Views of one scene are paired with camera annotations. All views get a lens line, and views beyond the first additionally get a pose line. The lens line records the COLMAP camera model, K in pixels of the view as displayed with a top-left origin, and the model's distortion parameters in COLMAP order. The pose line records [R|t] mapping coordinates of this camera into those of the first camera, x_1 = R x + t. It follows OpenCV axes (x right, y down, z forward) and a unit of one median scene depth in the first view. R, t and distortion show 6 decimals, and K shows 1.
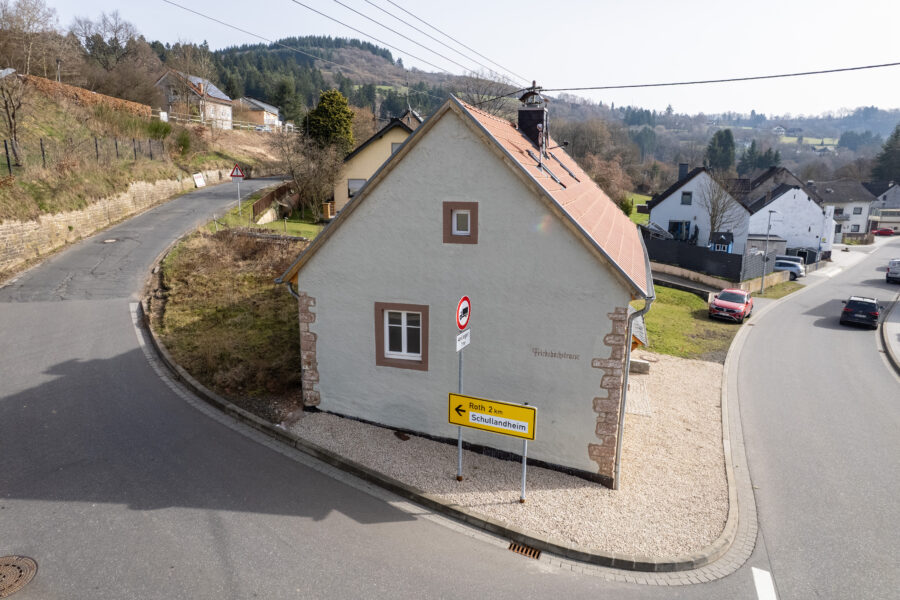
lens RADIAL K [[576.6, 0, 451.6], [0, 576.6, 298.4], [0, 0, 1]] dist [-0.083861, 0.075845]
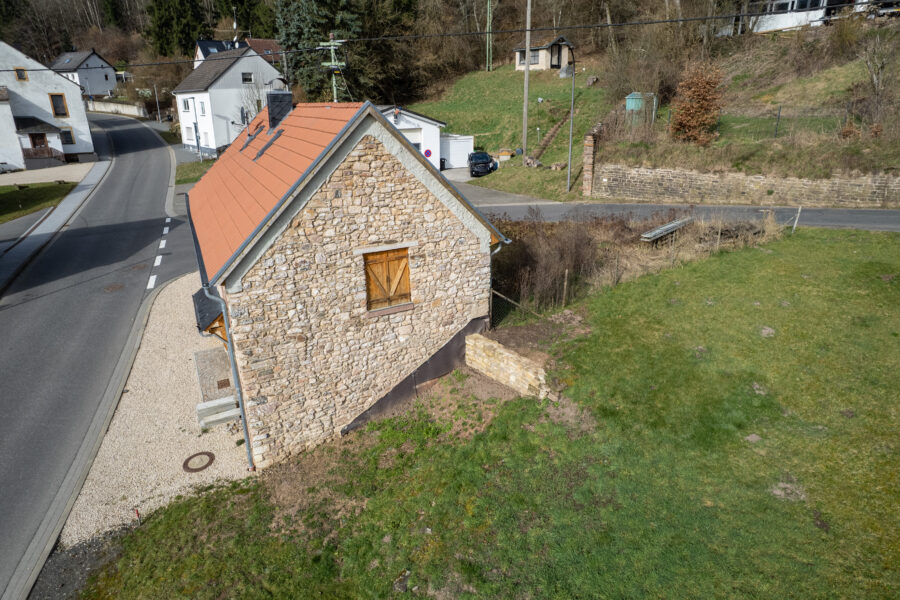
lens RADIAL K [[576.6, 0, 452.5], [0, 576.6, 298.9], [0, 0, 1]] dist [-0.083861, 0.075845]
pose [[-0.741415, 0.220121, -0.633916, 0.440537], [-0.152439, 0.864723, 0.478556, -0.355530], [0.653503, 0.451442, -0.607564, 1.317212]]
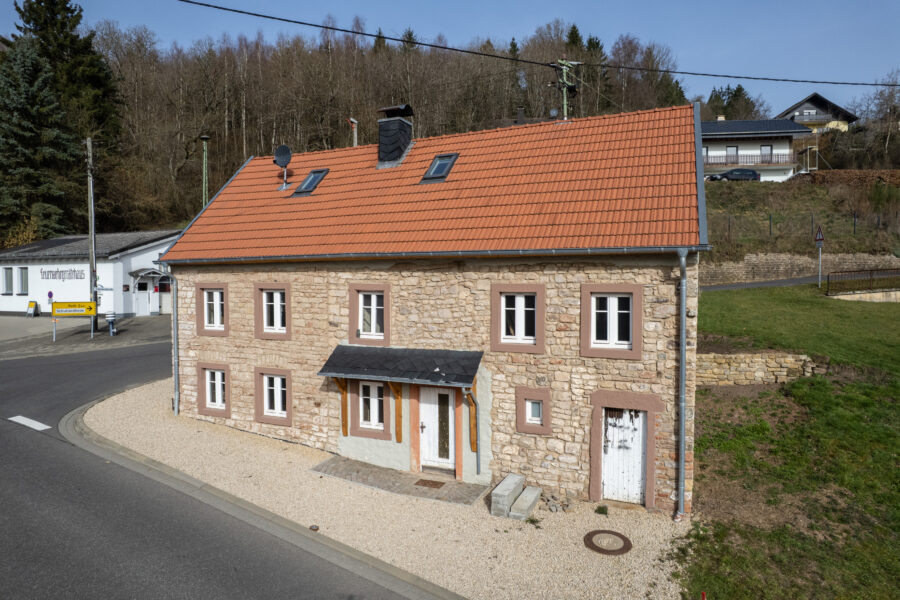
lens RADIAL K [[576.6, 0, 452.1], [0, 576.6, 299.6], [0, 0, 1]] dist [-0.083861, 0.075845]
pose [[-0.136958, 0.012720, -0.990495, 0.691594], [-0.223989, 0.973621, 0.043475, -0.057087], [0.964920, 0.227815, -0.130496, 0.795589]]
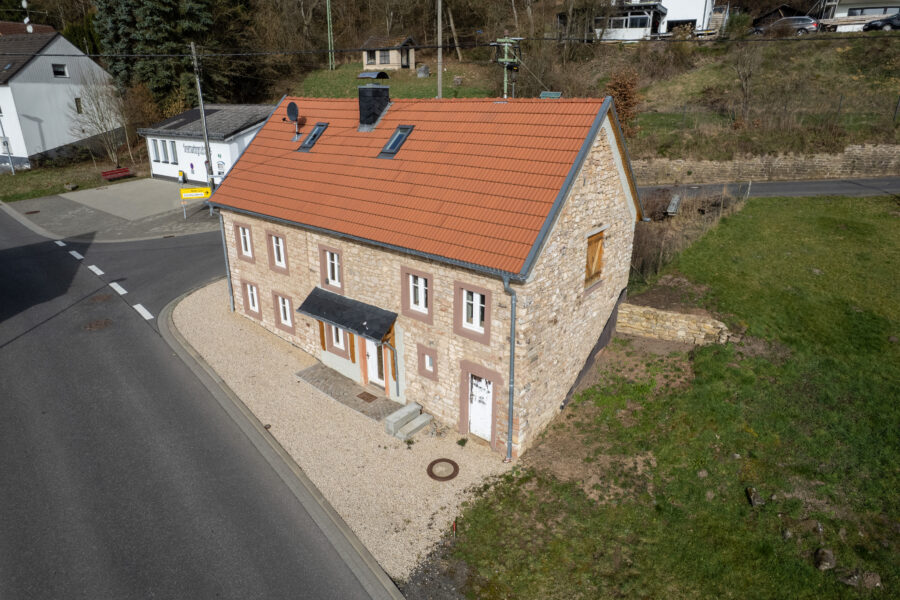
lens RADIAL K [[576.6, 0, 452.1], [0, 576.6, 298.1], [0, 0, 1]] dist [-0.083861, 0.075845]
pose [[-0.410643, 0.294768, -0.862835, 0.725428], [-0.212116, 0.889456, 0.404814, -0.275263], [0.886780, 0.349255, -0.302724, 0.998714]]
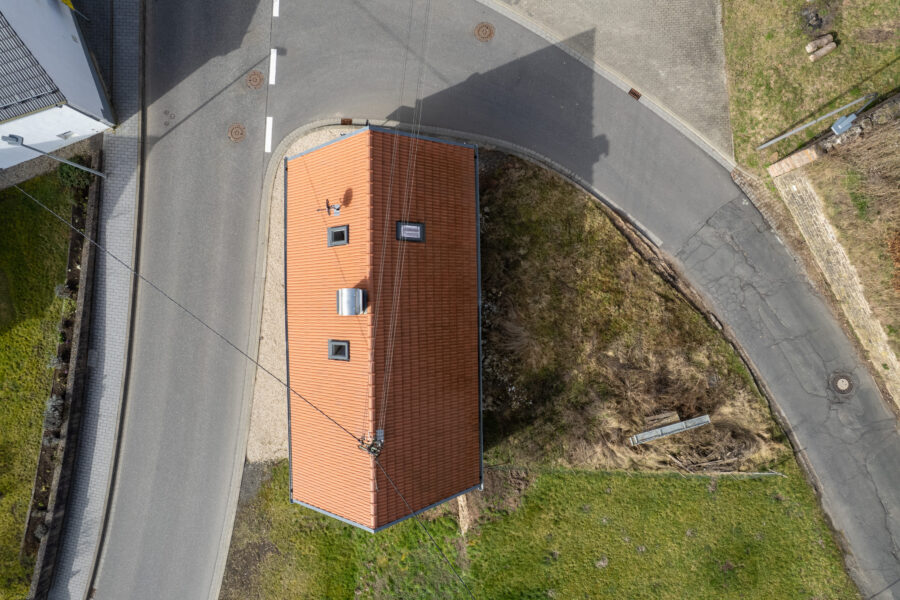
lens RADIAL K [[576.6, 0, 454.7], [0, 576.6, 297.7], [0, 0, 1]] dist [-0.083861, 0.075845]
pose [[-0.954140, 0.299274, -0.007210, -0.036941], [-0.075119, -0.216041, 0.973490, -0.924632], [0.289783, 0.929387, 0.228615, 0.479270]]
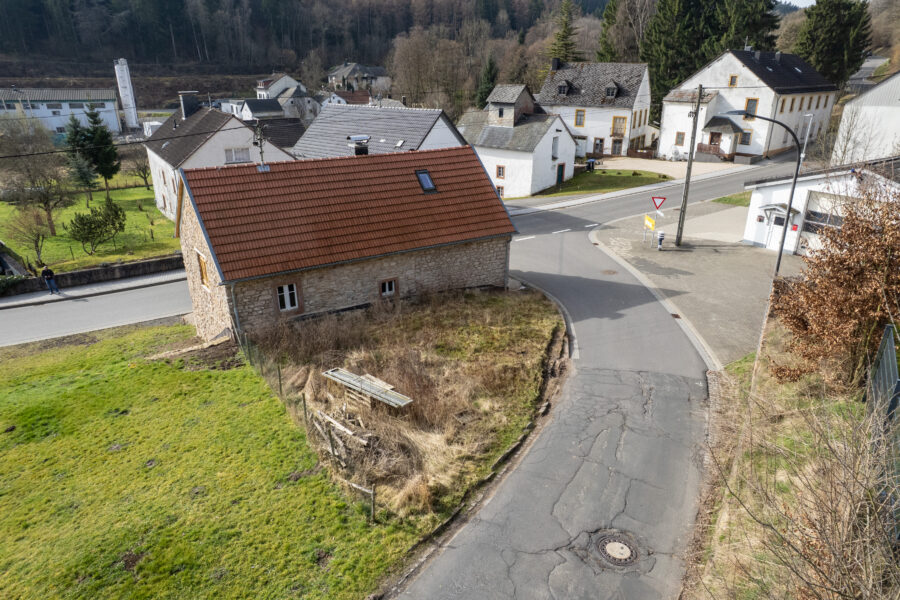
lens RADIAL K [[576.6, 0, 452.8], [0, 576.6, 299.5], [0, 0, 1]] dist [-0.083861, 0.075845]
pose [[-0.757250, -0.261190, 0.598626, -0.718114], [0.133297, 0.835459, 0.533142, -0.492219], [-0.639378, 0.483517, -0.597835, 1.243634]]
